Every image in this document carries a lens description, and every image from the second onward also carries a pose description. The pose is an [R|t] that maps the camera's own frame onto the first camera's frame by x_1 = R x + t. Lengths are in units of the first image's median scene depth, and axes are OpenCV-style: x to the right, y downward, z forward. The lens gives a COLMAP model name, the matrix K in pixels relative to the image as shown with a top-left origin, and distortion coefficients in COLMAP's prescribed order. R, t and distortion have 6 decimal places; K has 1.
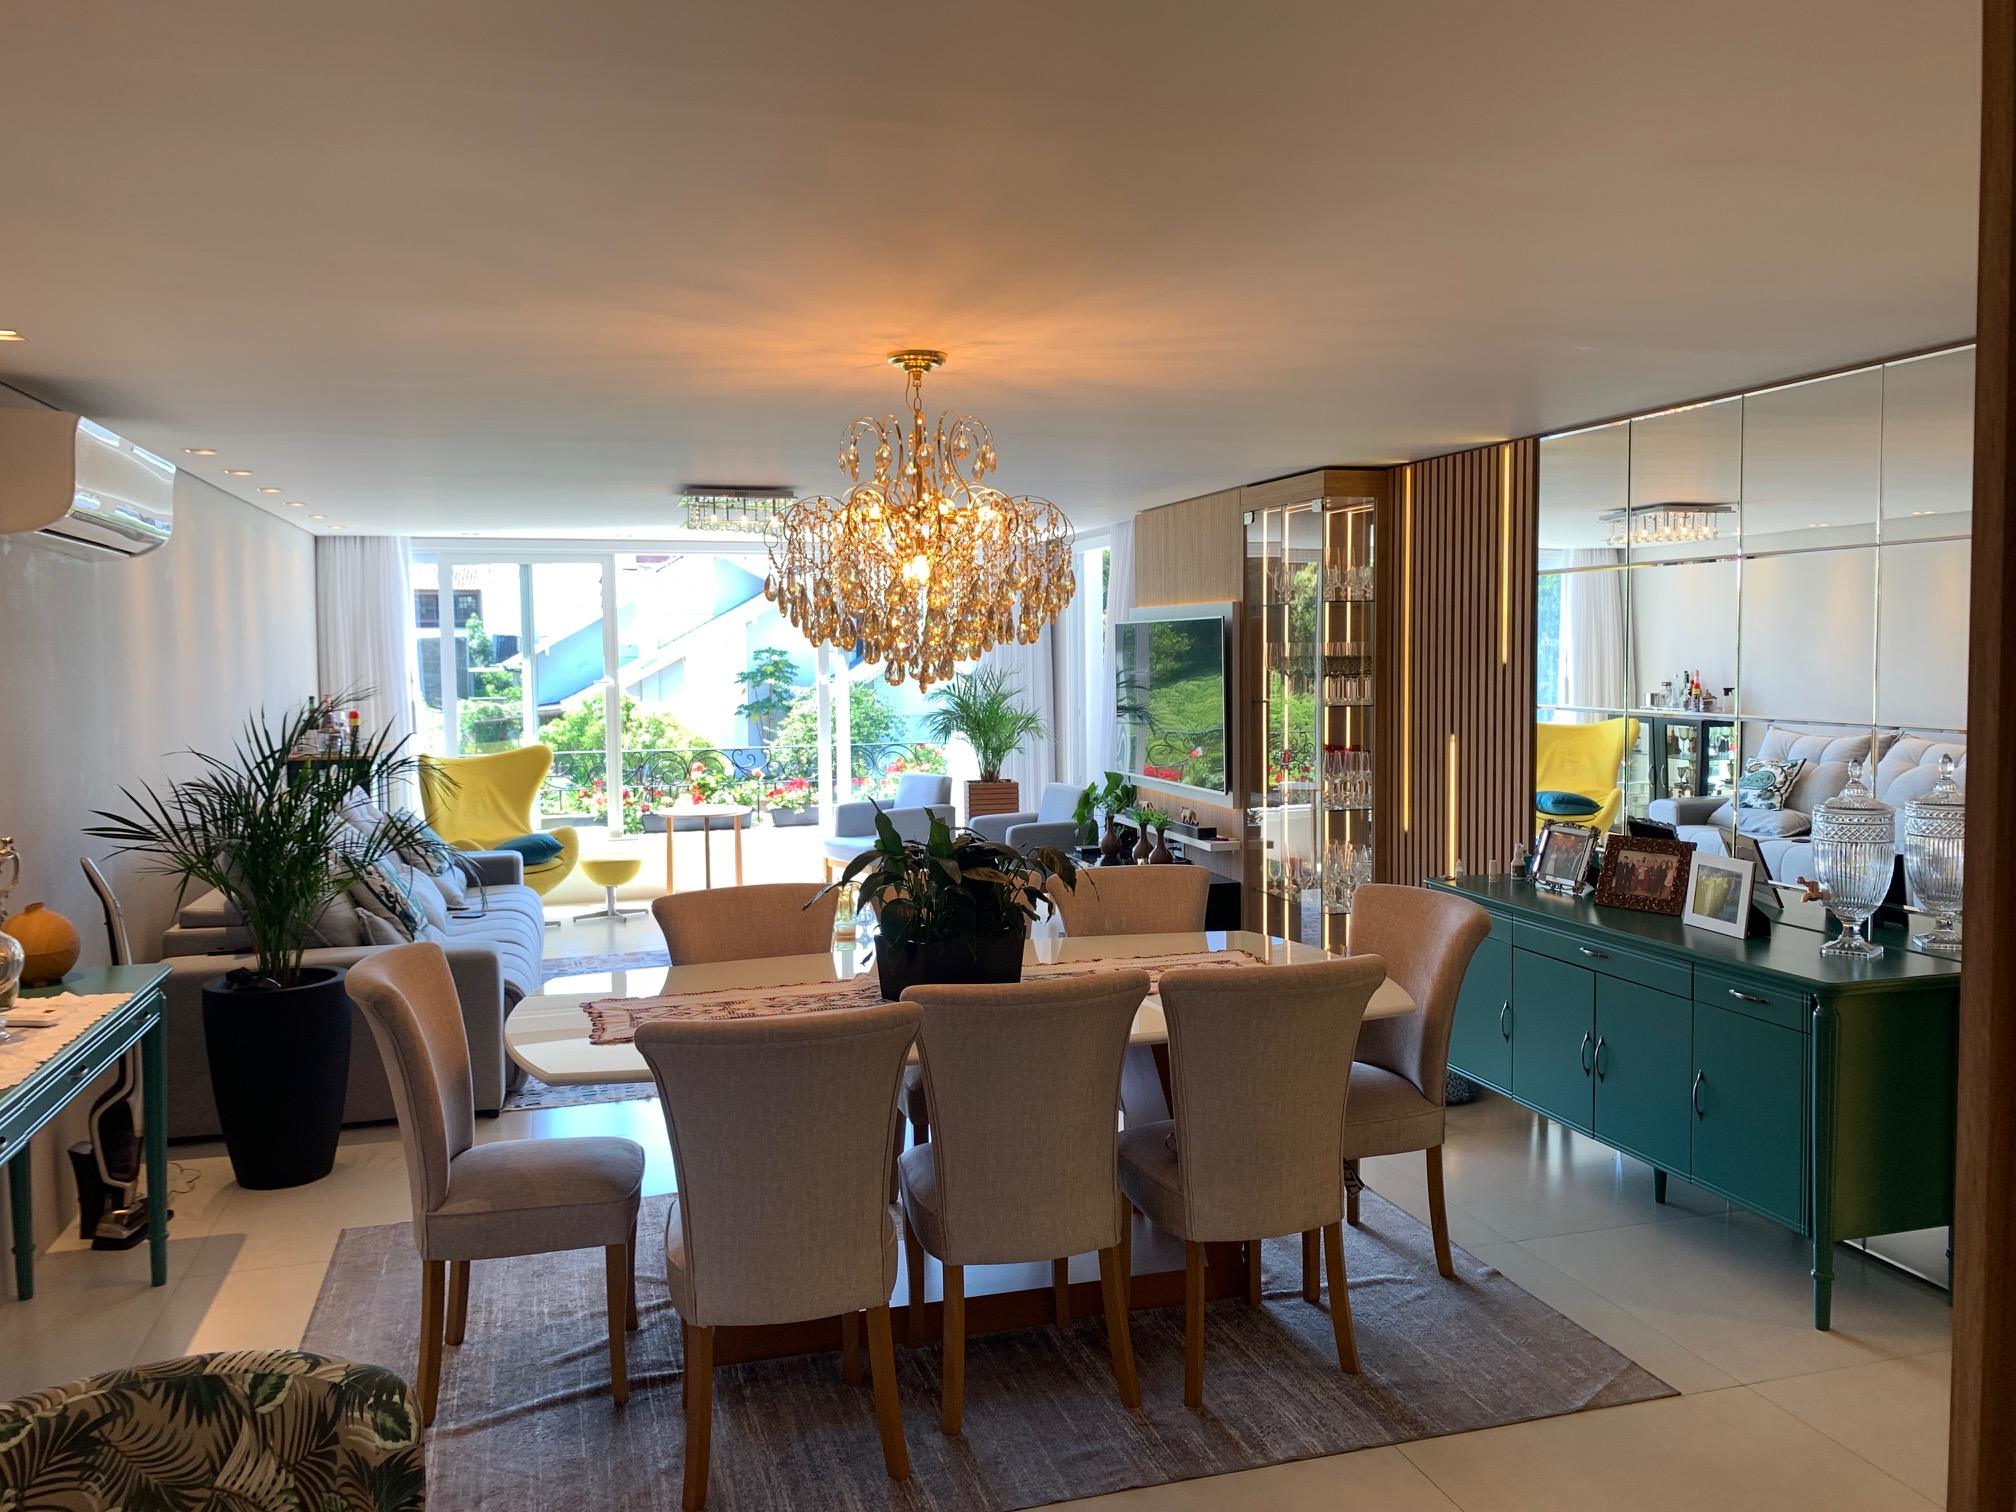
lens RADIAL K [[1548.4, 0, 1022.0], [0, 1548.4, 741.2], [0, 0, 1]] dist [0.043935, -0.066483]
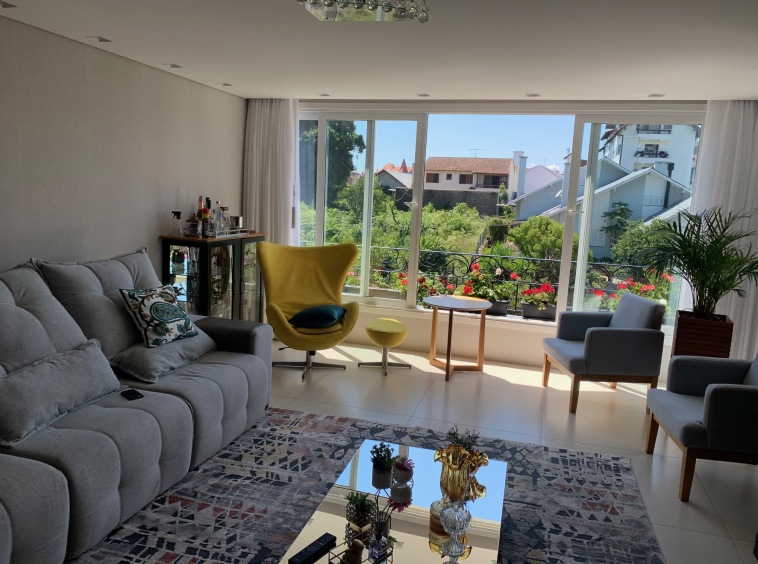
lens RADIAL K [[582.2, 0, 374.6], [0, 582.2, 277.8], [0, 0, 1]] dist [0.043935, -0.066483]
pose [[0.837880, 0.128160, -0.530596, 0.001033], [-0.089517, 0.991148, 0.098042, -0.027666], [0.538465, -0.034650, 0.841935, 0.757686]]
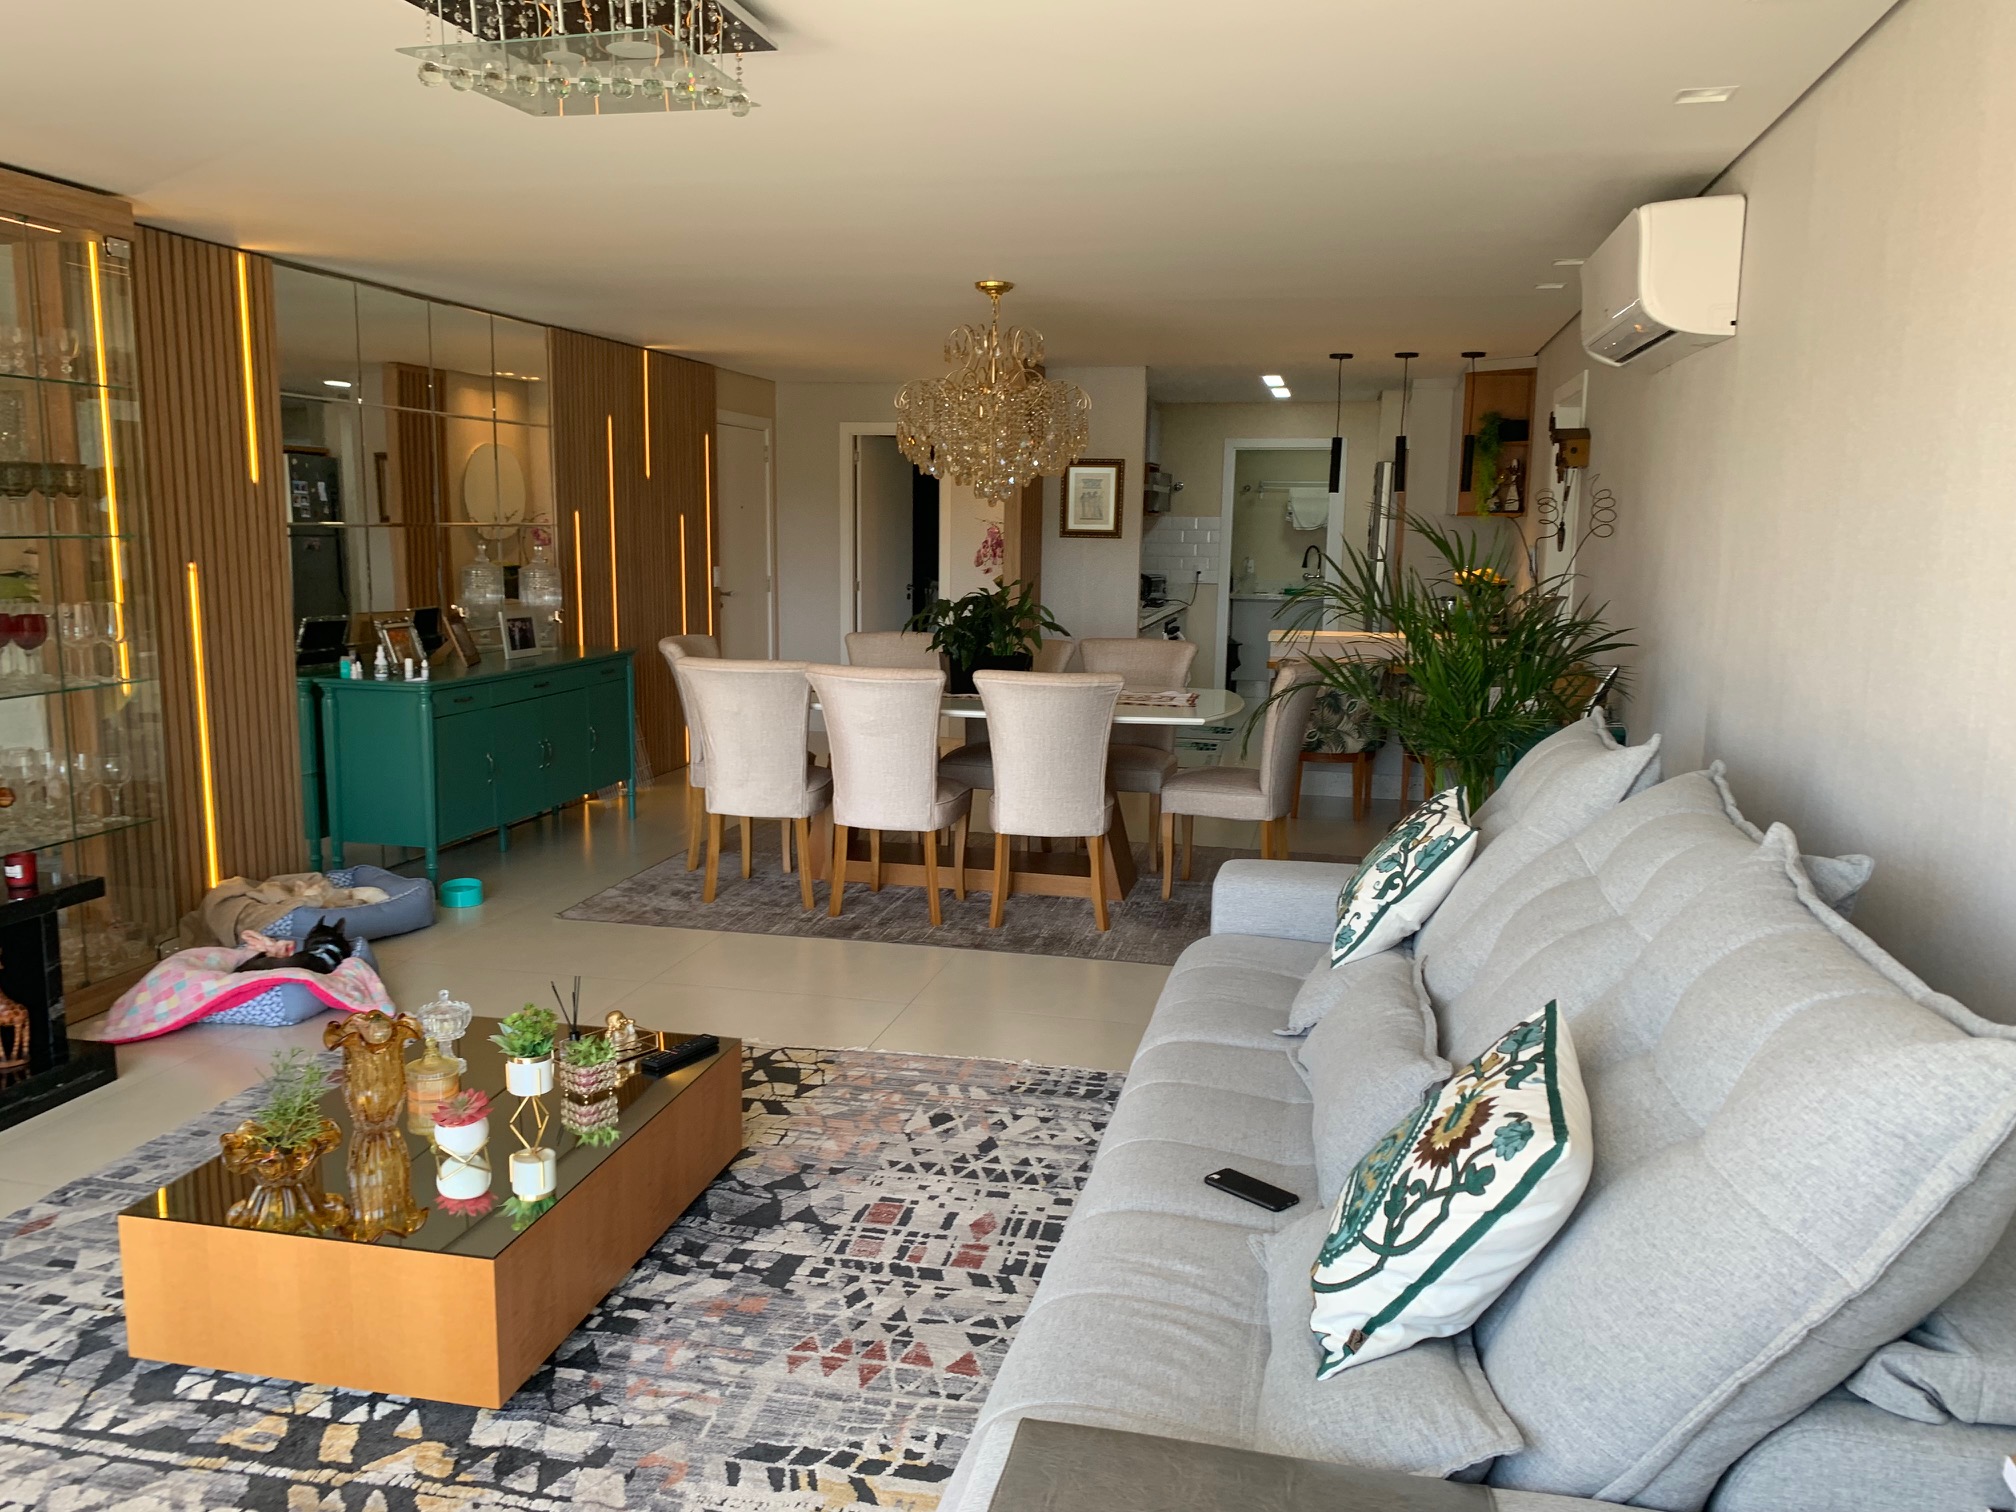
lens RADIAL K [[1548.4, 0, 994.3], [0, 1548.4, 764.0], [0, 0, 1]] dist [0.043935, -0.066483]
pose [[-0.869652, -0.078859, 0.487326, -0.473850], [0.024617, 0.979004, 0.202351, -0.051231], [-0.493051, 0.187971, -0.849451, 1.325137]]
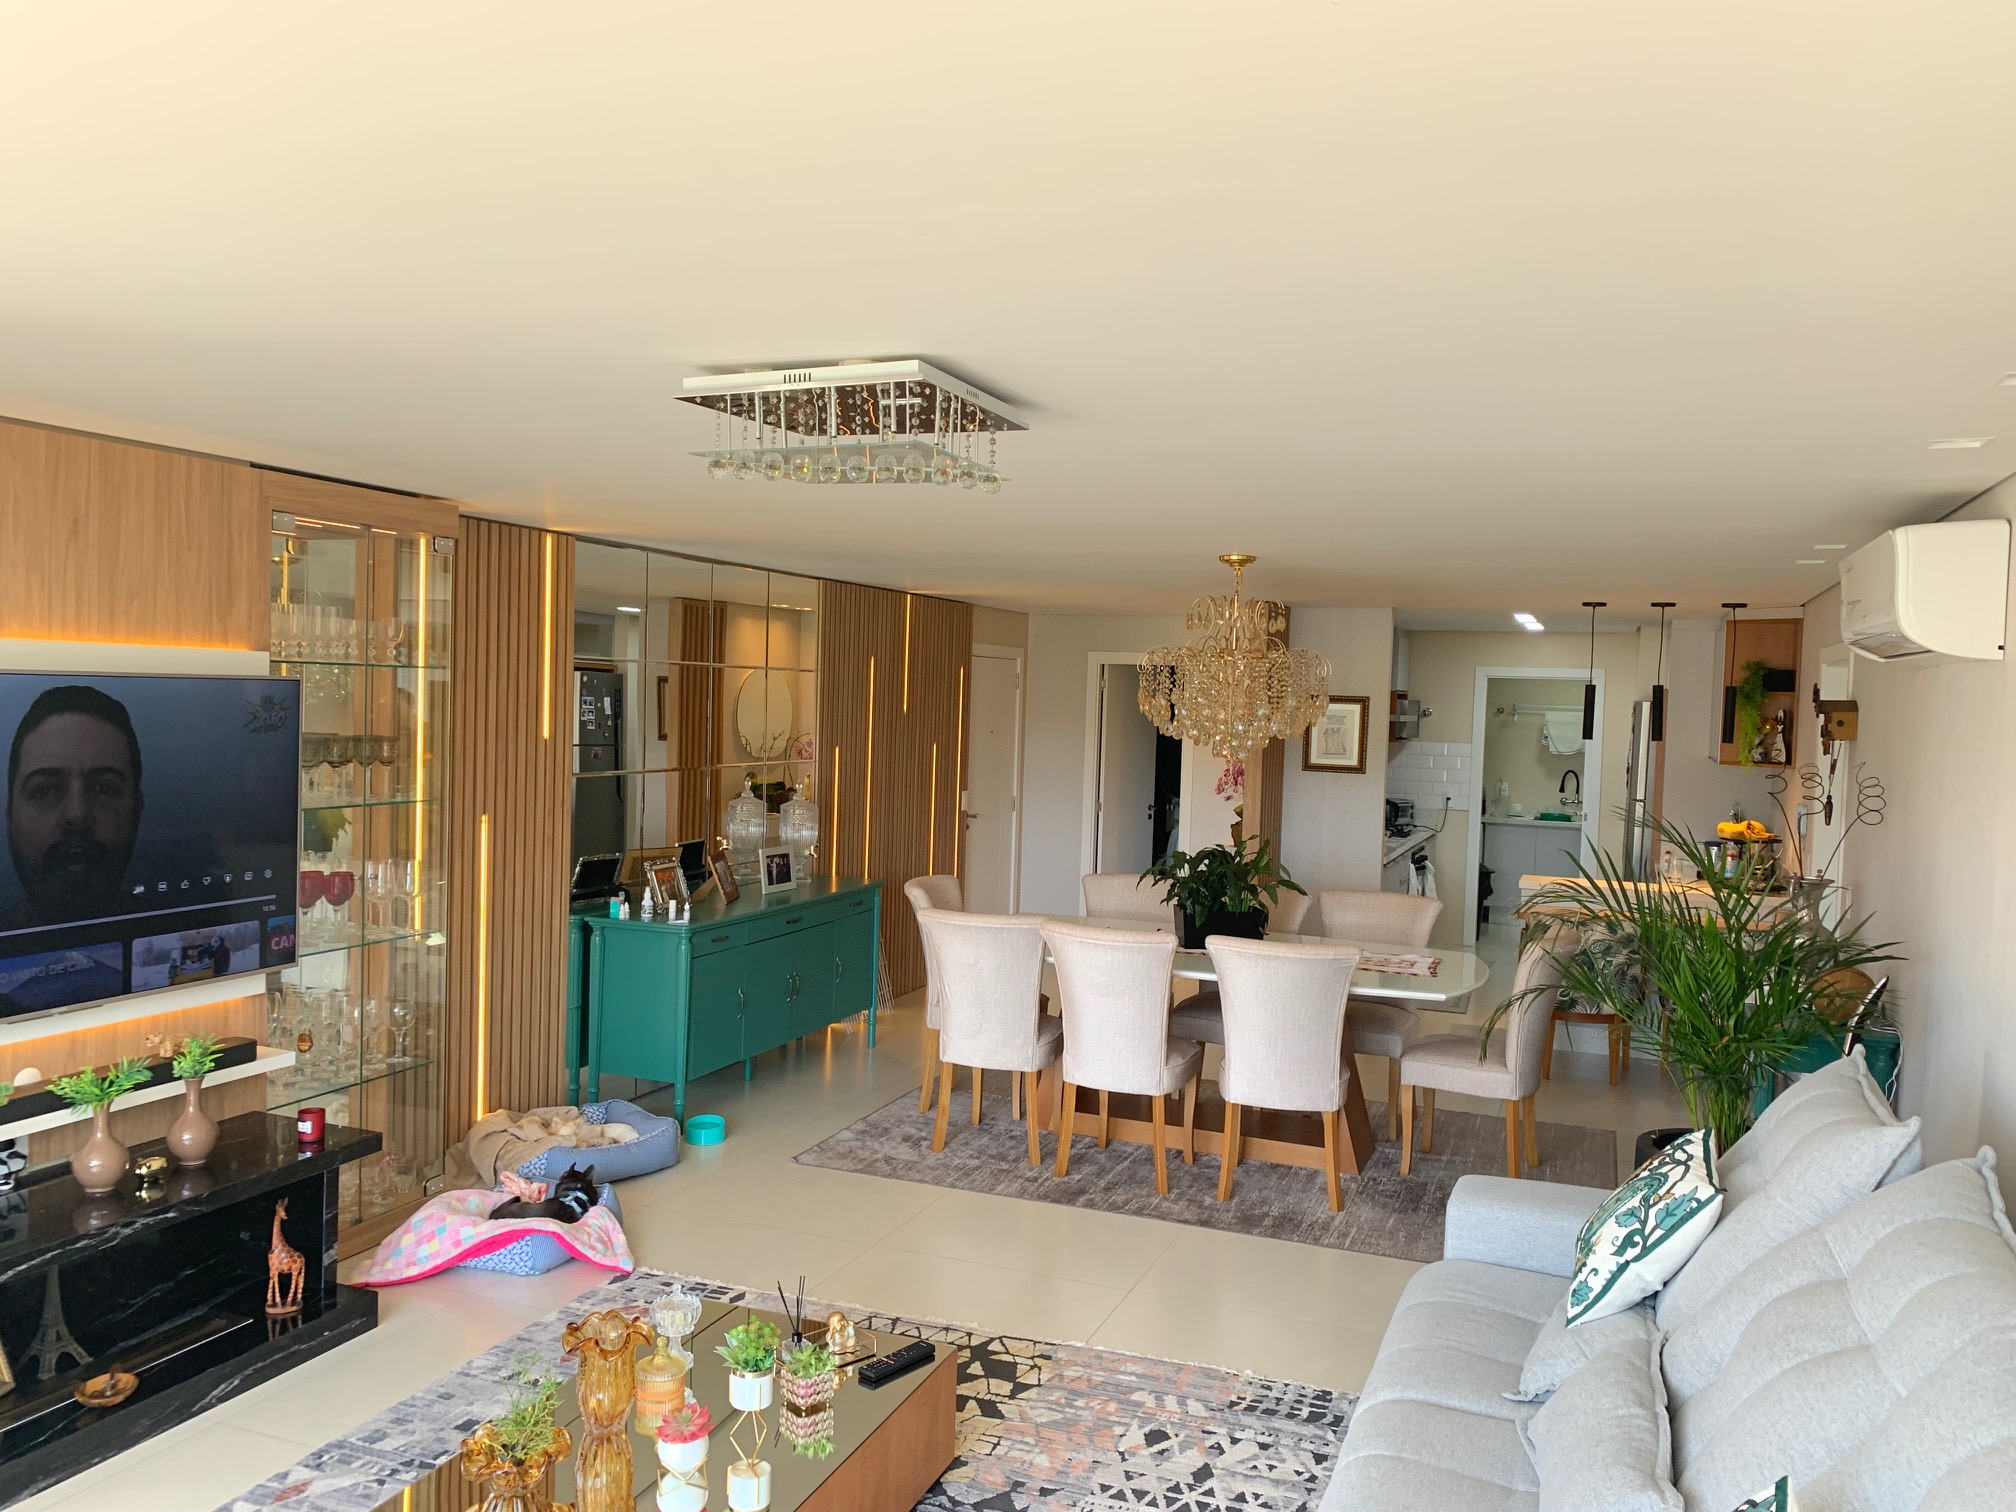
lens RADIAL K [[1548.4, 0, 1029.1], [0, 1548.4, 757.3], [0, 0, 1]] dist [0.043935, -0.066483]
pose [[-0.792812, -0.038178, 0.608270, -0.483254], [0.014411, 0.996583, 0.081333, -0.095910], [-0.609296, 0.073247, -0.789552, 1.326250]]
